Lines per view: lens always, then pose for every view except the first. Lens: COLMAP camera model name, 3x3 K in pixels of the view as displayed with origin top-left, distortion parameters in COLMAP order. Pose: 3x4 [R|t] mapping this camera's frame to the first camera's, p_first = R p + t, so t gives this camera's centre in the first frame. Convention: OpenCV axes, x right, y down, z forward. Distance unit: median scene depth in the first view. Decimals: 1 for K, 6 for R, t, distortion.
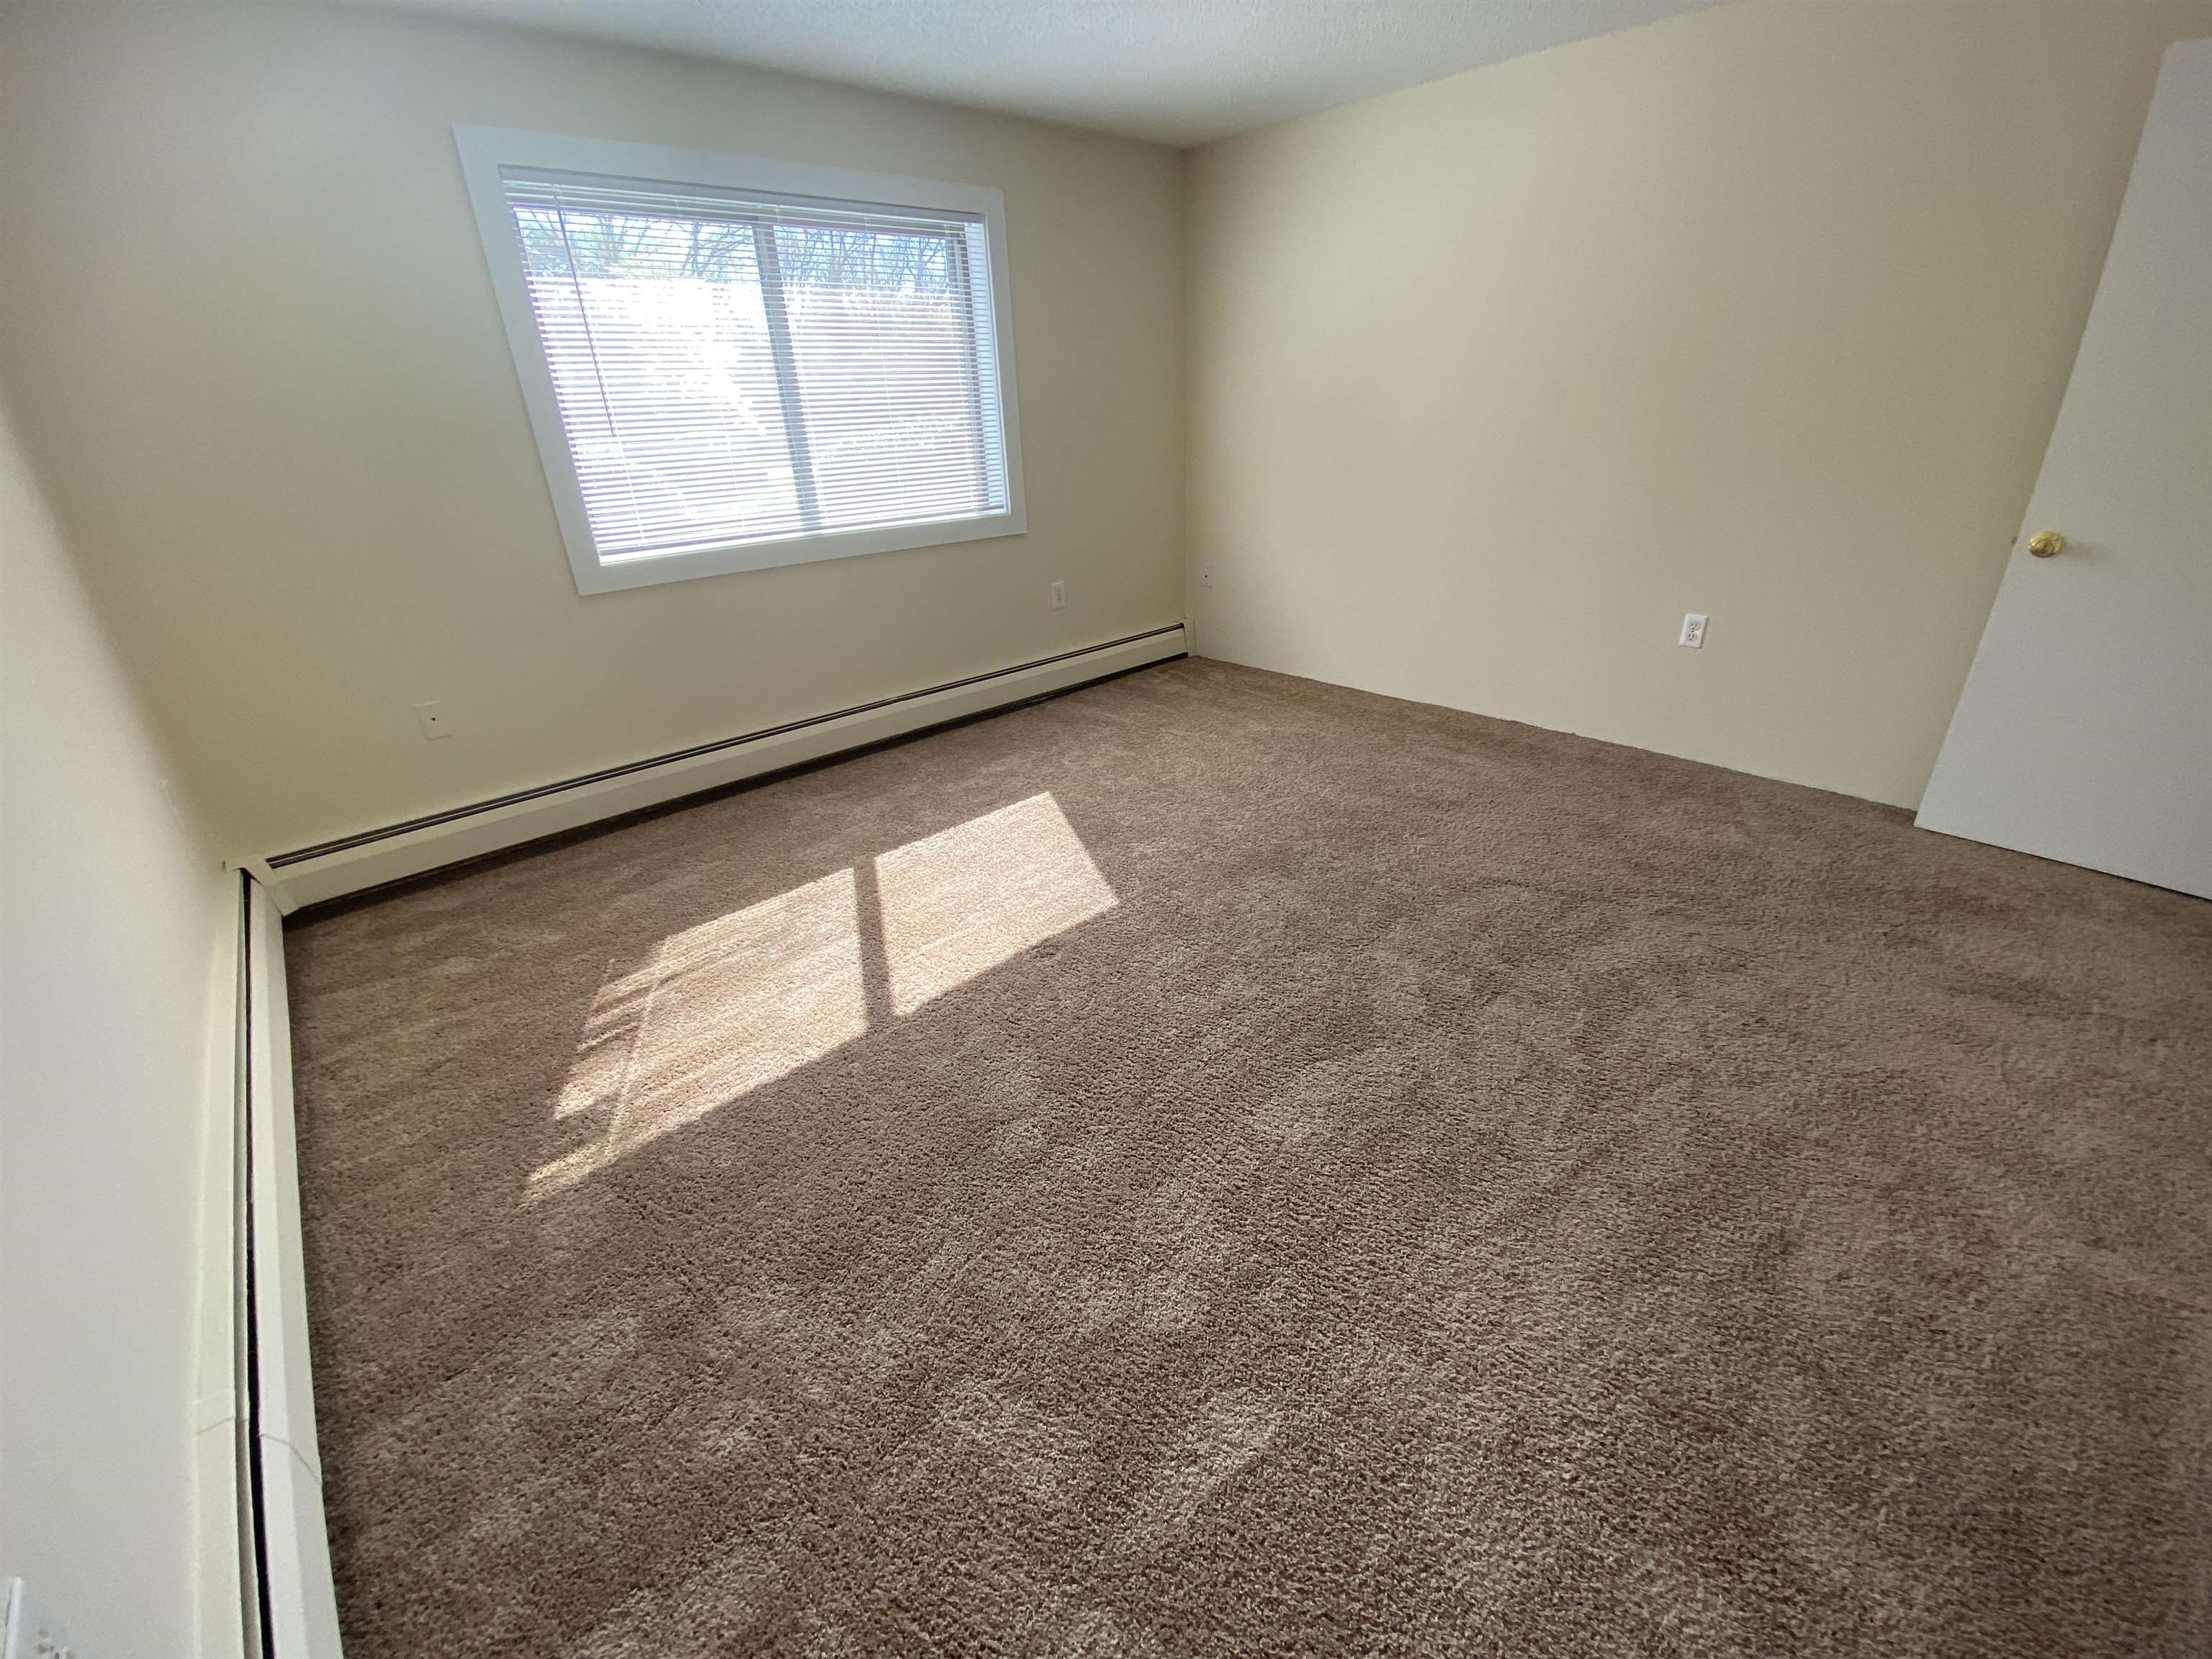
lens RADIAL K [[892.0, 0, 1112.5], [0, 892.0, 829.6], [0, 0, 1]] dist [0.000671, -0.007150]
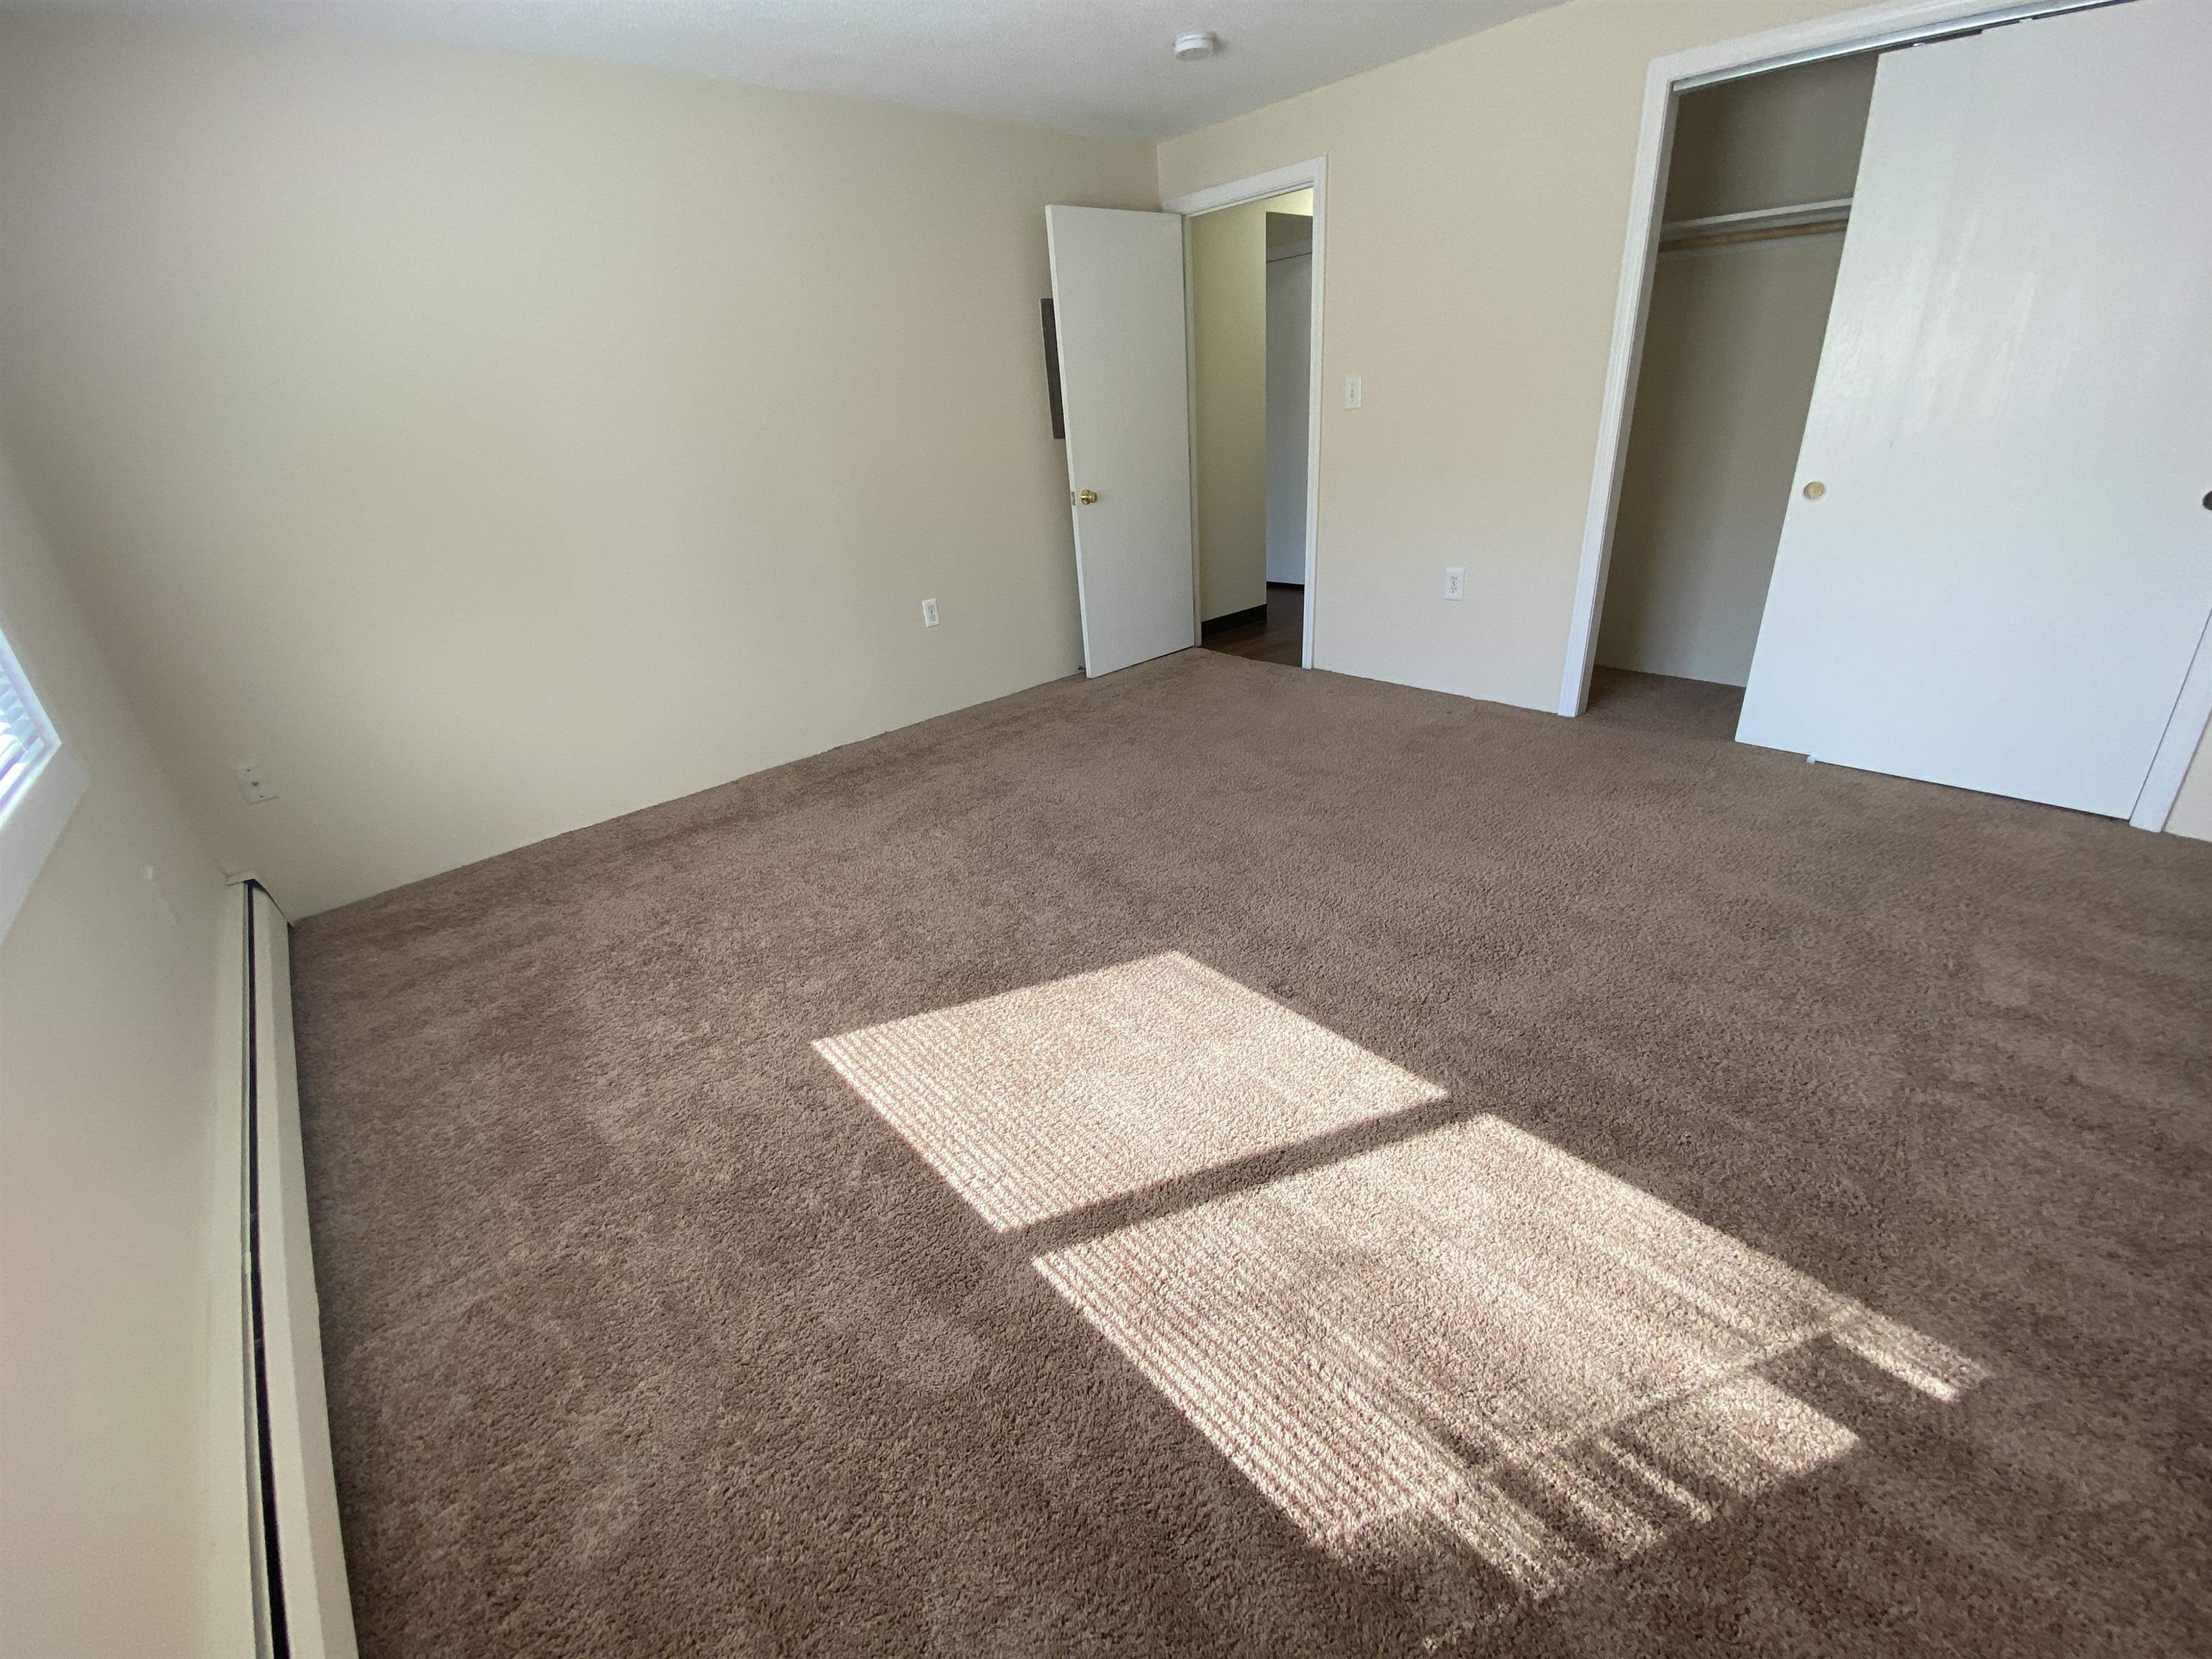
lens RADIAL K [[892.0, 0, 1104.9], [0, 892.0, 812.1], [0, 0, 1]] dist [0.000671, -0.007150]
pose [[0.005839, -0.377848, 0.925849, -0.707110], [0.497014, 0.804505, 0.325191, -0.327917], [-0.867723, 0.458261, 0.192493, 0.780504]]
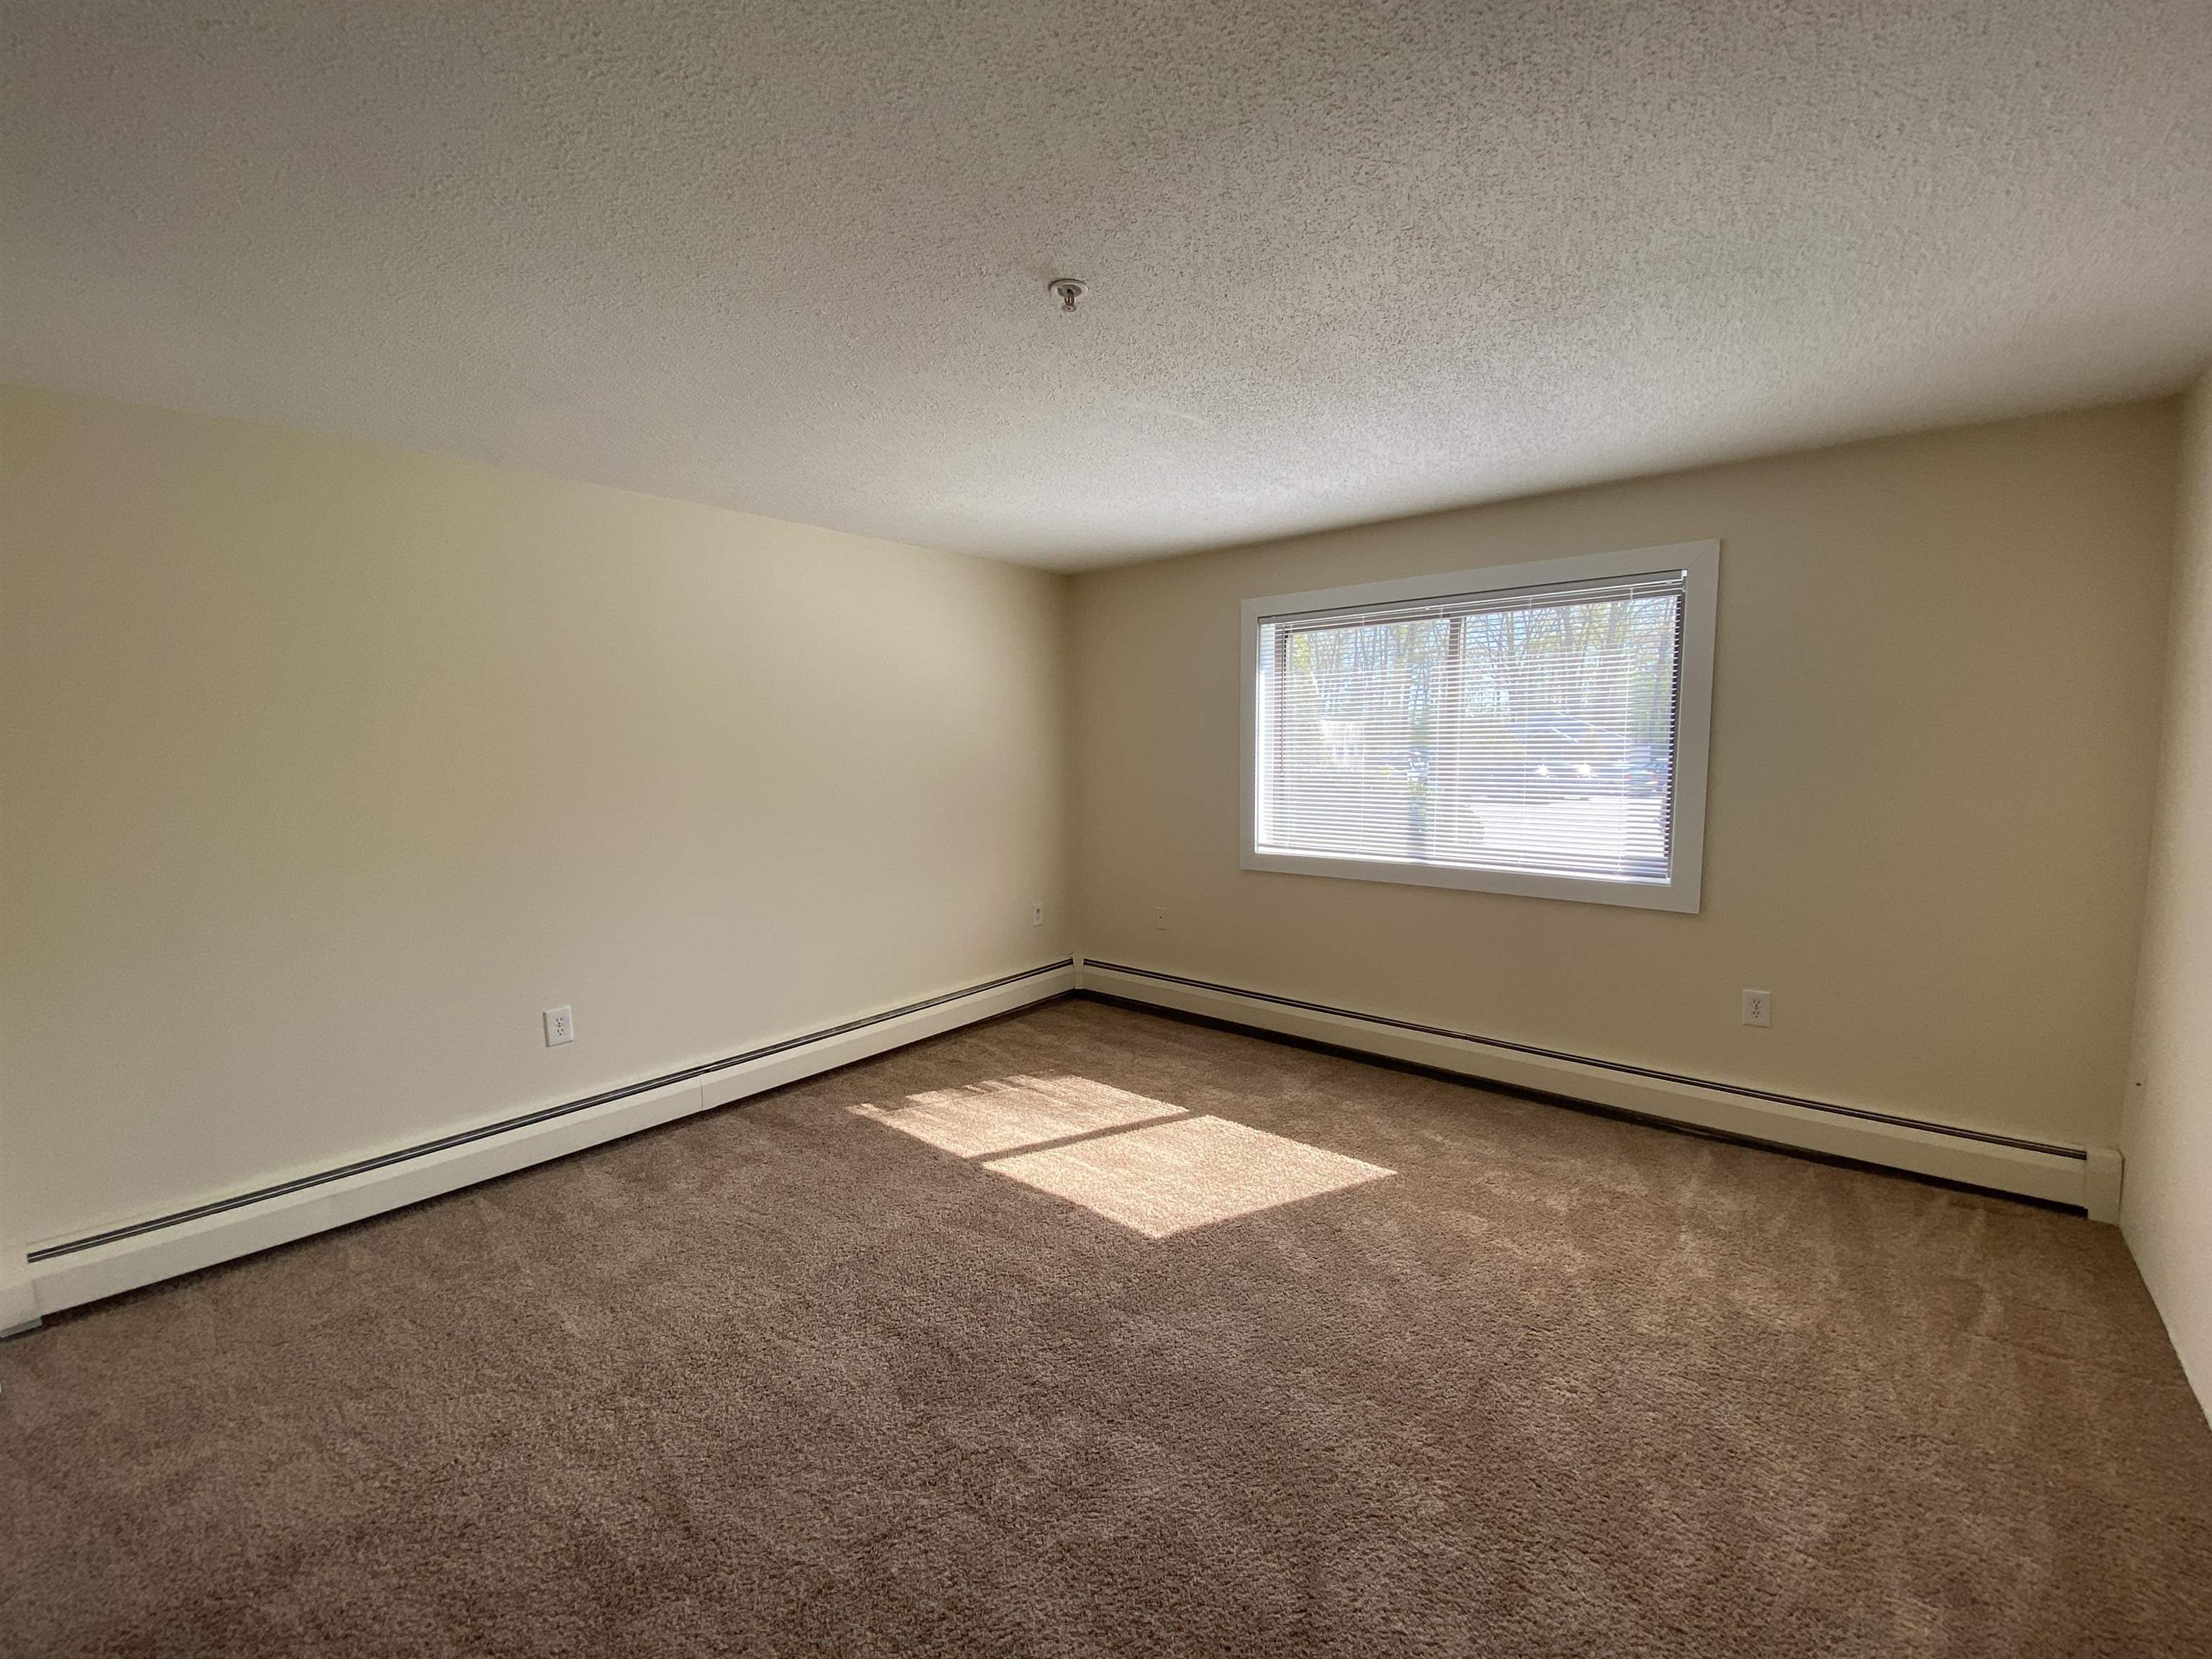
lens RADIAL K [[892.0, 0, 1112.5], [0, 892.0, 821.6], [0, 0, 1]] dist [0.000671, -0.007150]
pose [[0.141357, 0.125184, -0.982012, 0.867345], [-0.421203, 0.905311, 0.054776, -0.349250], [0.895883, 0.405884, 0.180700, 0.556169]]
